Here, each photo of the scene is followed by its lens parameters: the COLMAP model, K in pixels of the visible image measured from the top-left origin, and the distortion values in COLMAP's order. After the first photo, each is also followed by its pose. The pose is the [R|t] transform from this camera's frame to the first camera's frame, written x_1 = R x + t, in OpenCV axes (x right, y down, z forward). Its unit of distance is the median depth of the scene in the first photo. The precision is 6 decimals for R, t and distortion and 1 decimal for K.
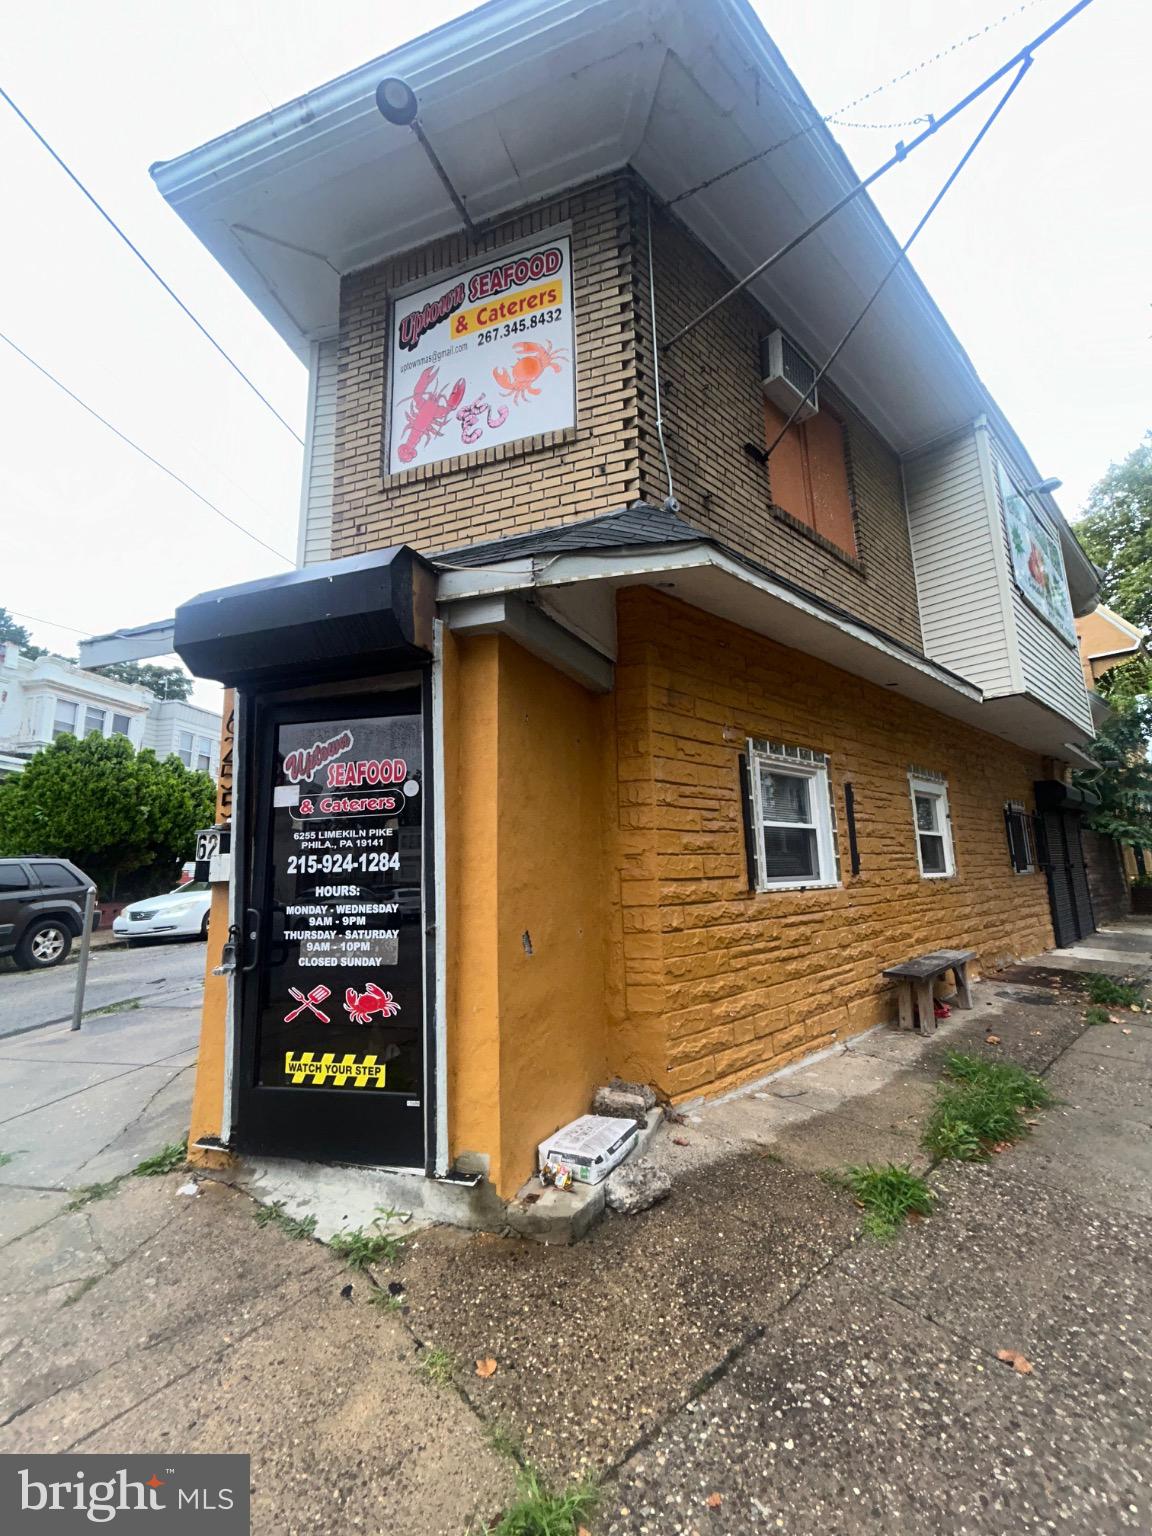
lens RADIAL K [[620.8, 0, 580.7], [0, 620.8, 772.1], [0, 0, 1]] dist [0.001955, 0.000481]
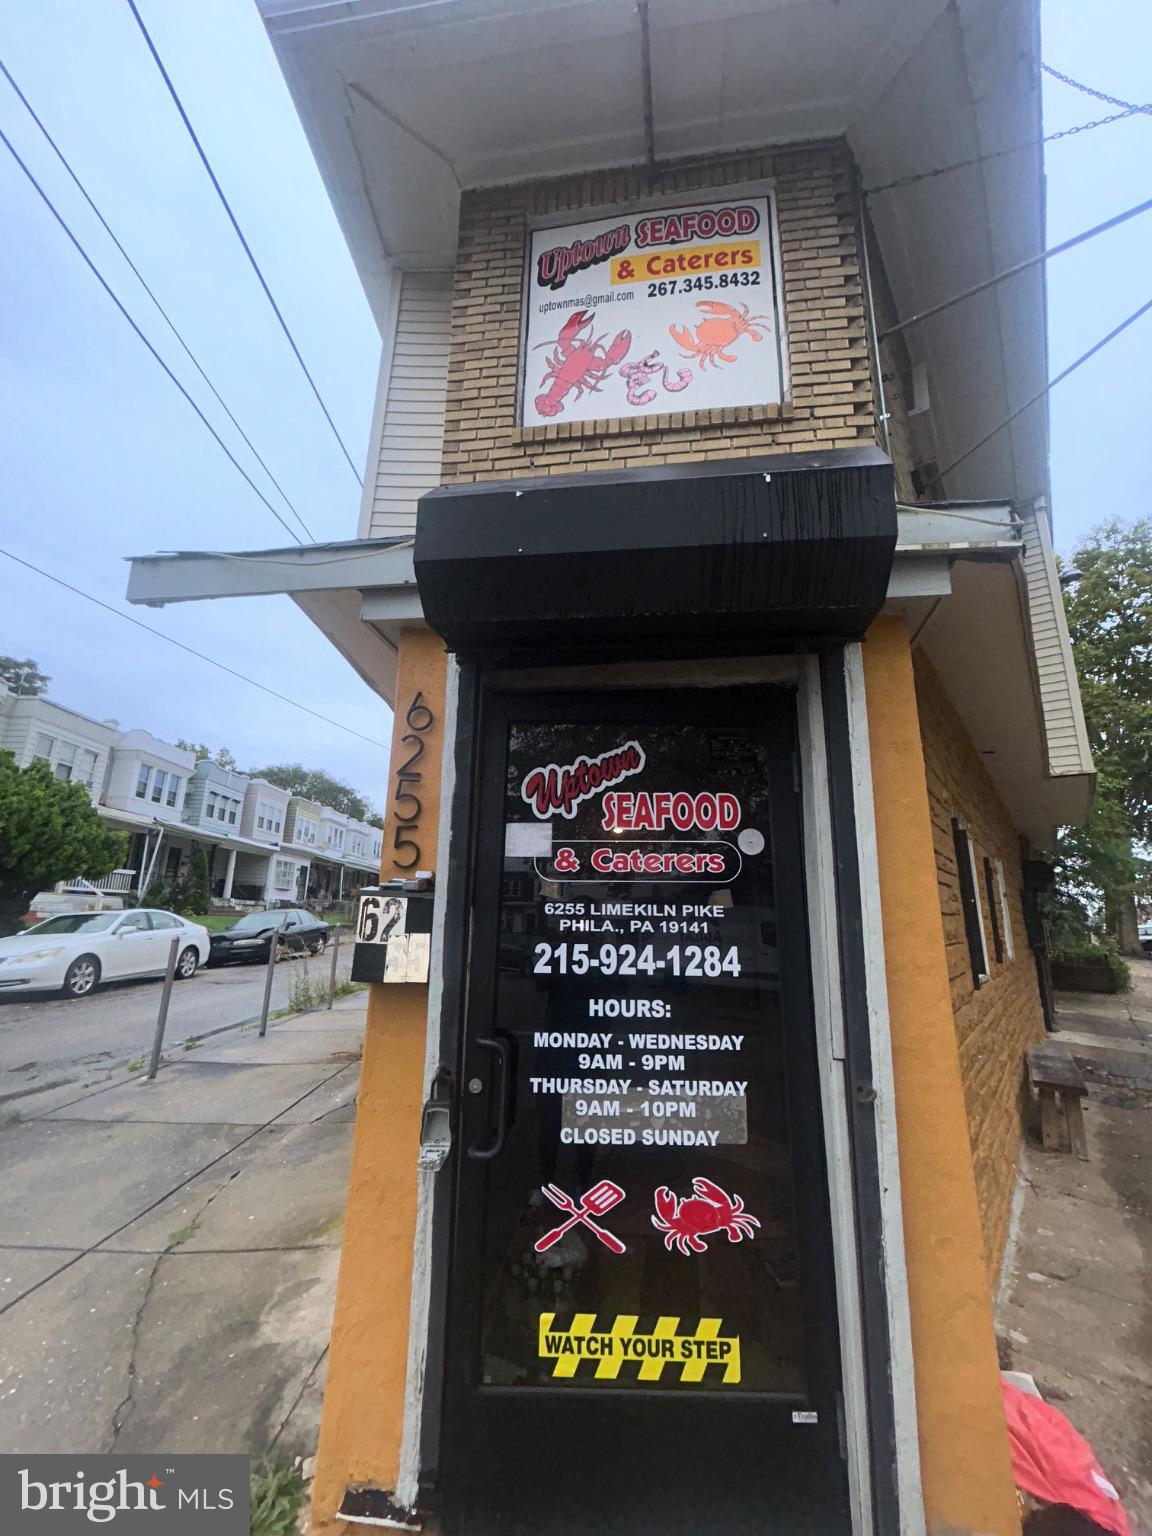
lens RADIAL K [[620.8, 0, 580.7], [0, 620.8, 772.1], [0, 0, 1]] dist [0.001955, 0.000481]
pose [[0.981409, 0.085212, 0.171974, -0.387995], [-0.071956, 0.994039, -0.081906, 0.013864], [-0.177928, 0.068009, 0.981691, 0.287415]]
